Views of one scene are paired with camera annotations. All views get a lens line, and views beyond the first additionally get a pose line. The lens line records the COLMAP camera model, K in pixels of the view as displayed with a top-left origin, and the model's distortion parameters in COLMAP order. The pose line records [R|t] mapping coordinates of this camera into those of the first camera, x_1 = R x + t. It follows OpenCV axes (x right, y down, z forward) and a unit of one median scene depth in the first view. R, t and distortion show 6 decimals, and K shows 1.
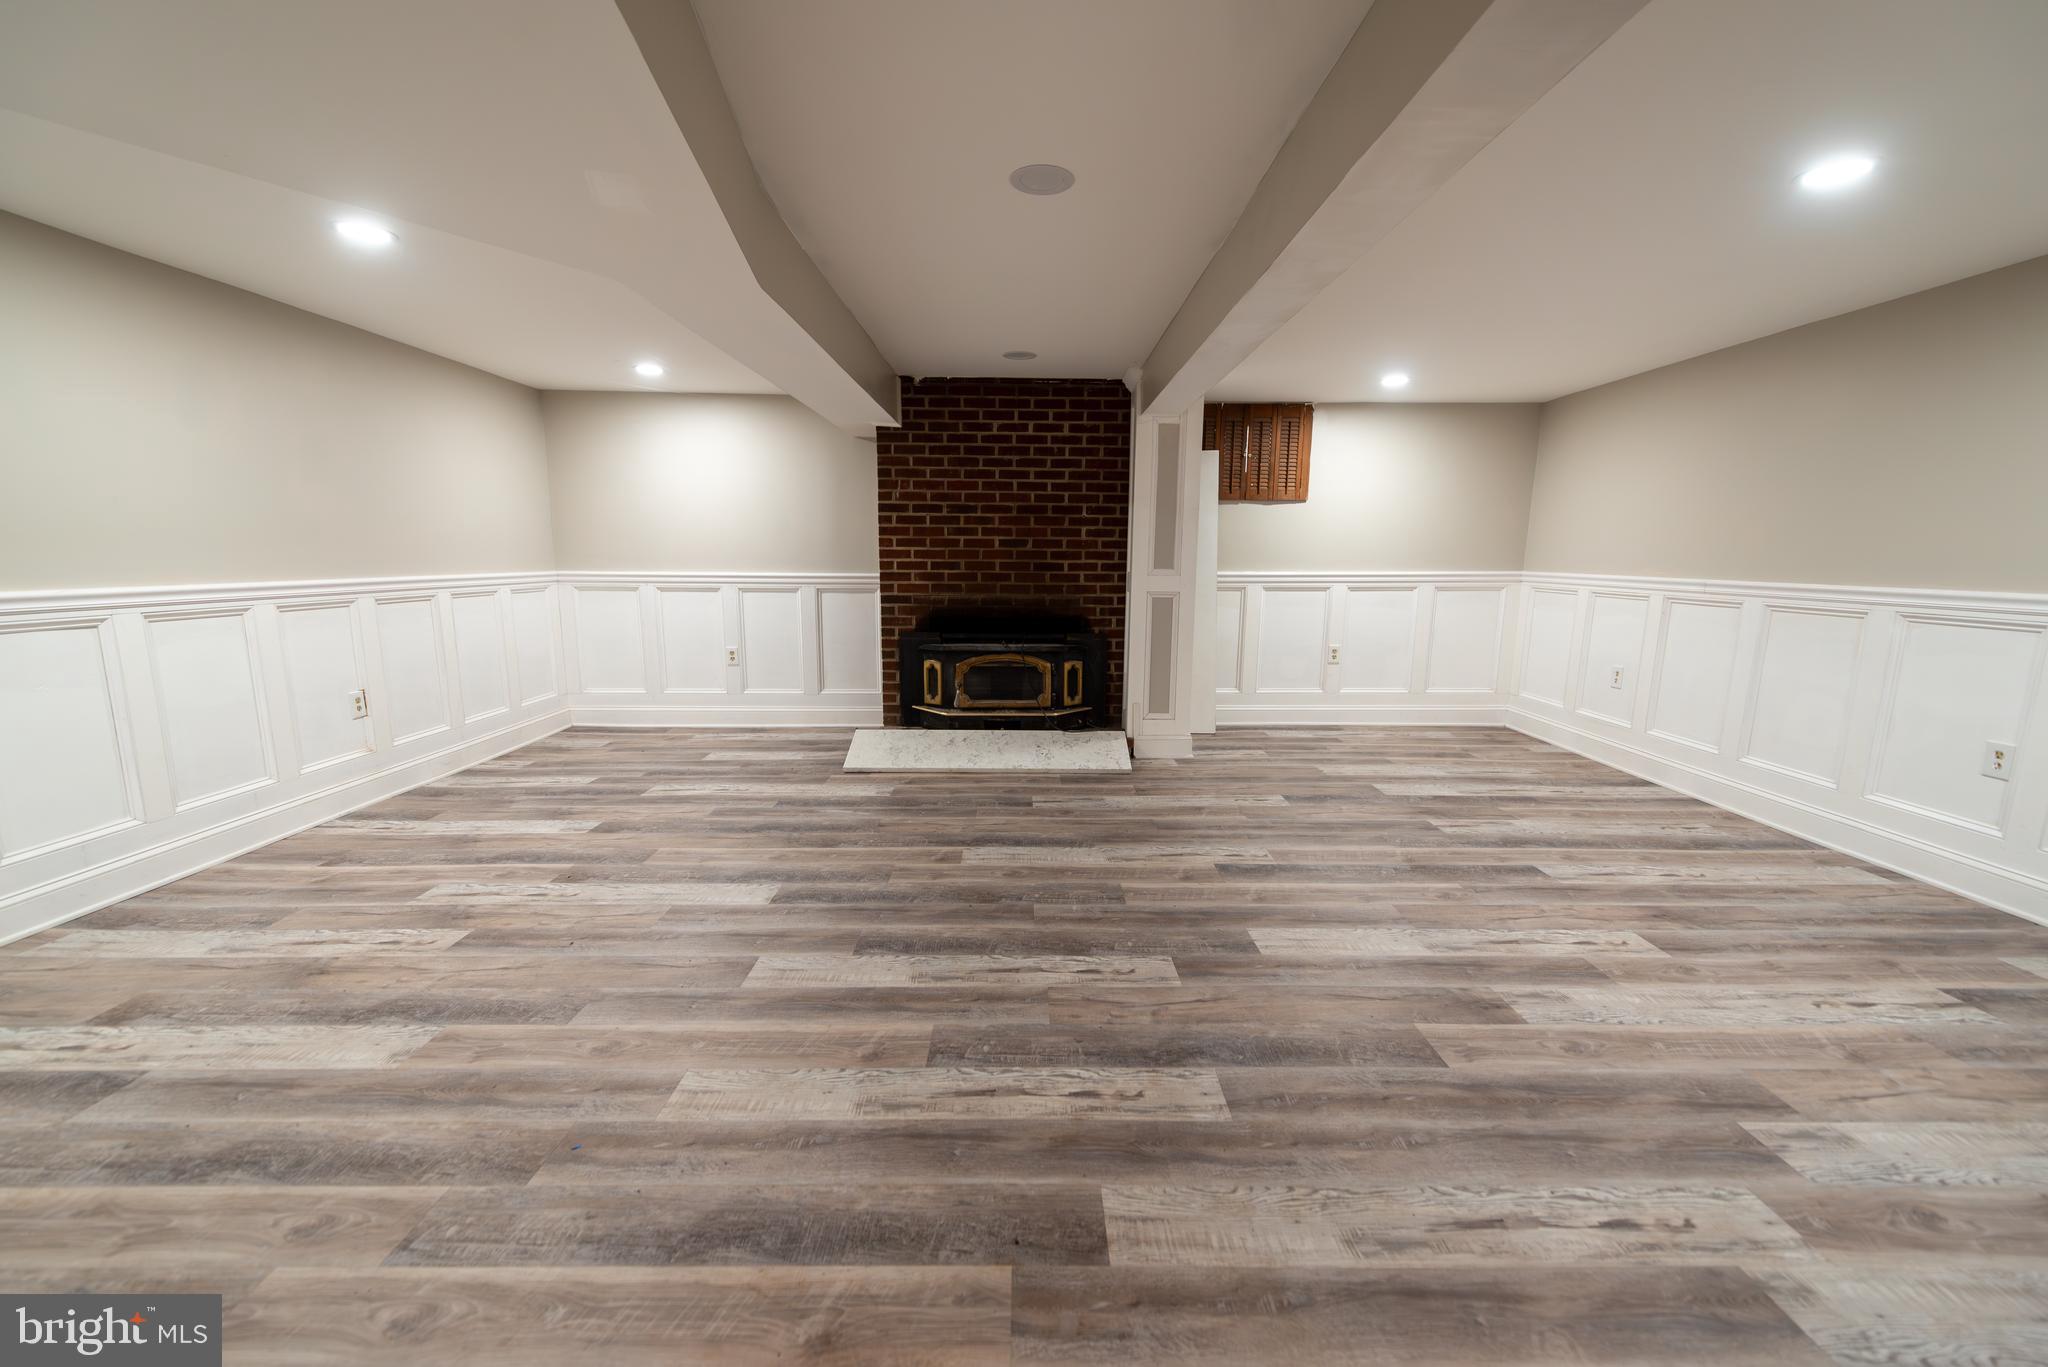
lens RADIAL K [[847.7, 0, 1030.9], [0, 847.7, 689.7], [0, 0, 1]] dist [0.001161, 0.000028]
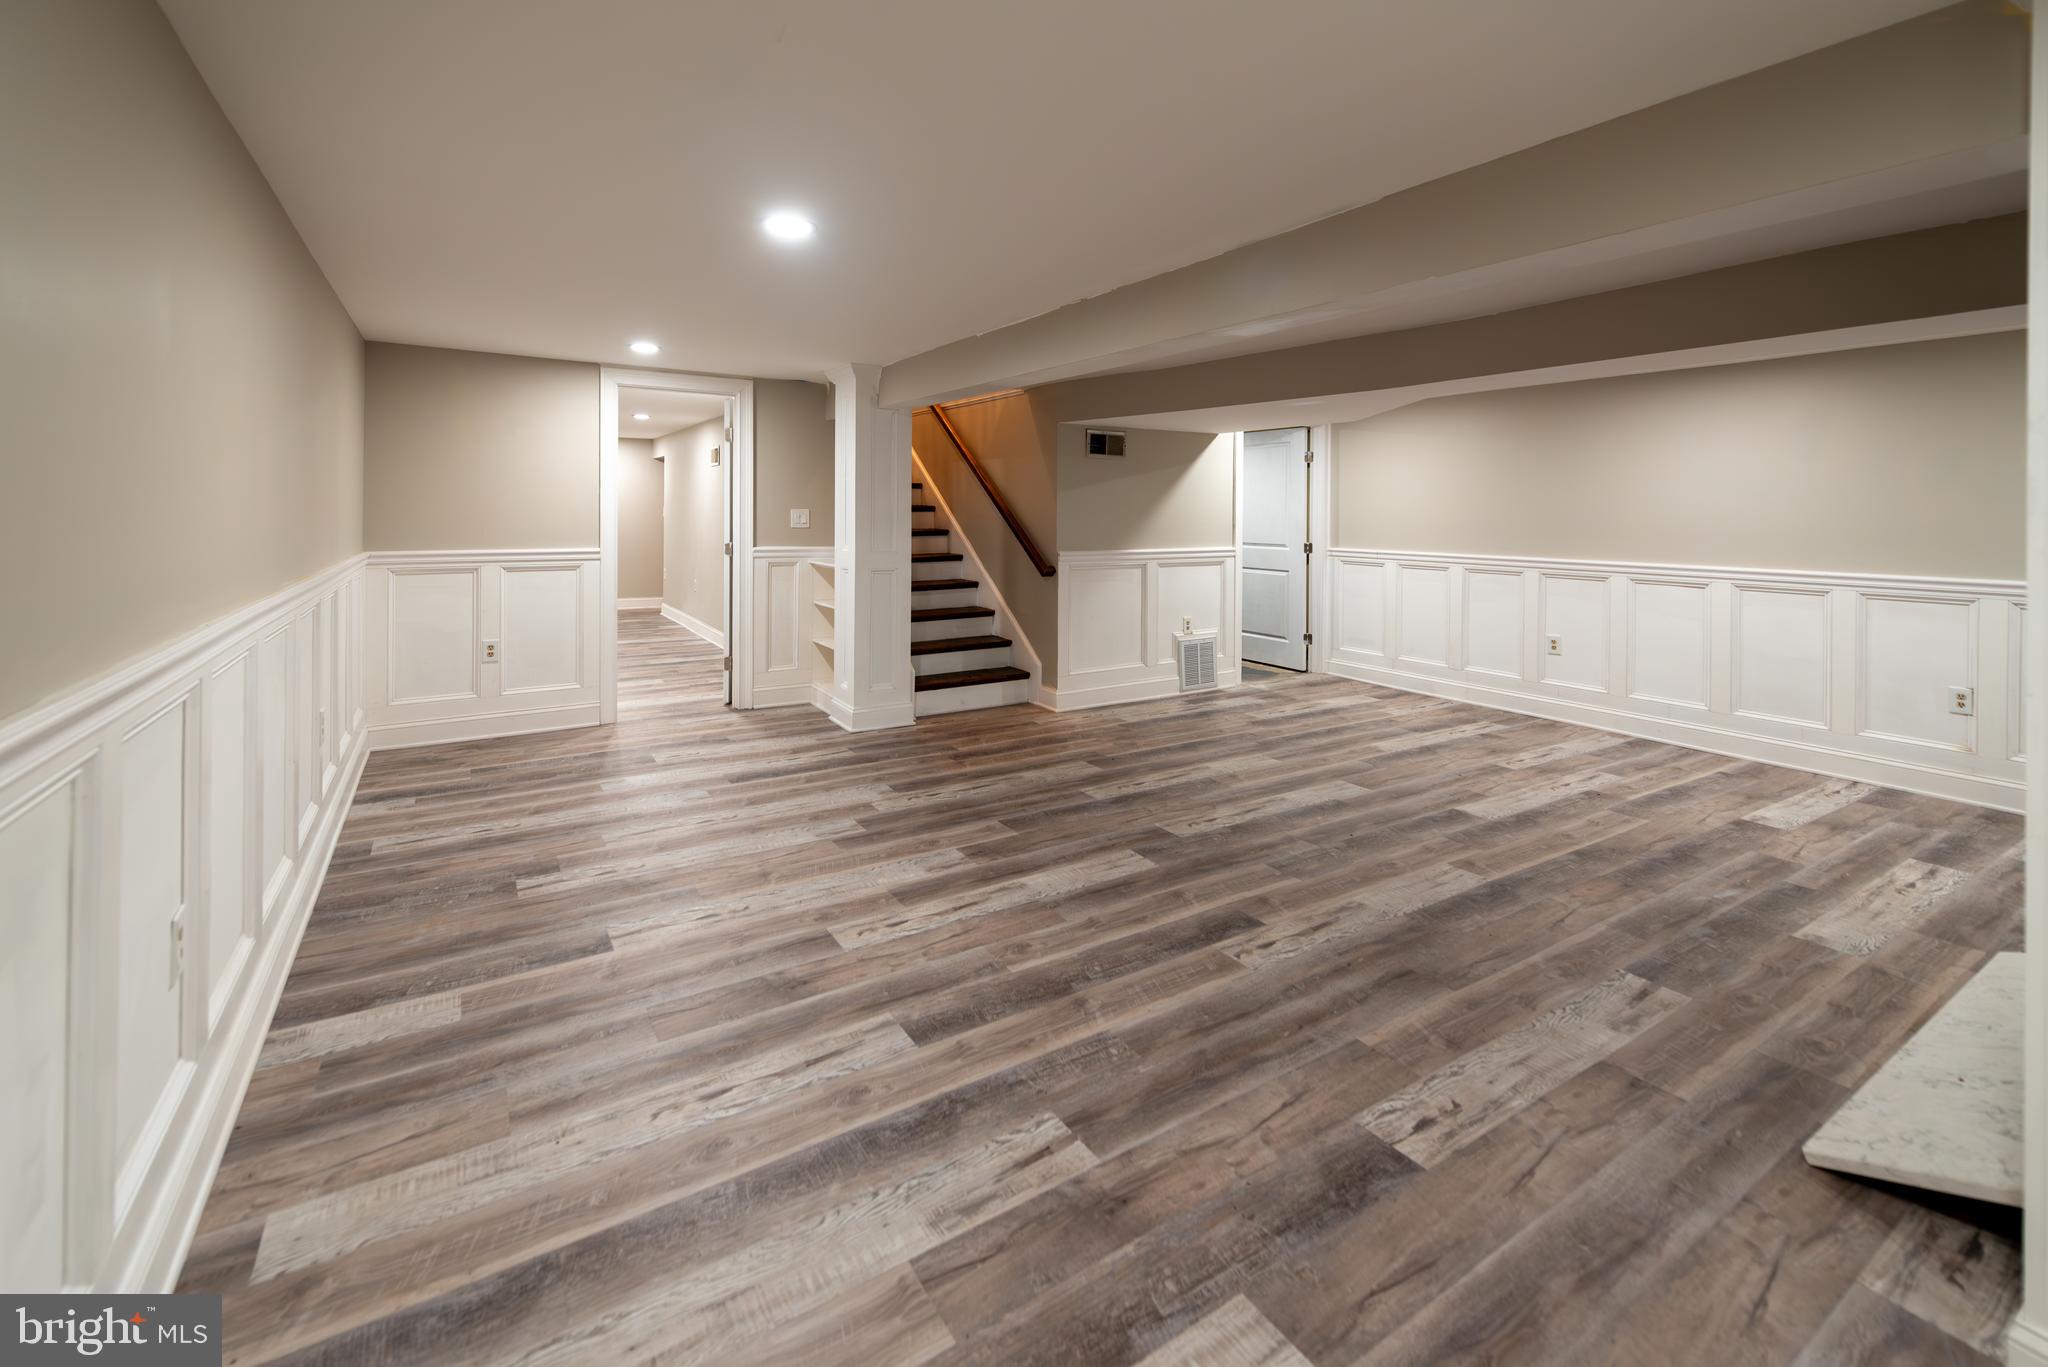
lens RADIAL K [[847.7, 0, 1026.3], [0, 847.7, 680.5], [0, 0, 1]] dist [0.001161, 0.000028]
pose [[-0.854814, 0.088493, -0.511334, 0.890513], [-0.097188, 0.940618, 0.325258, -0.294207], [0.509753, 0.327731, -0.795453, 1.576497]]
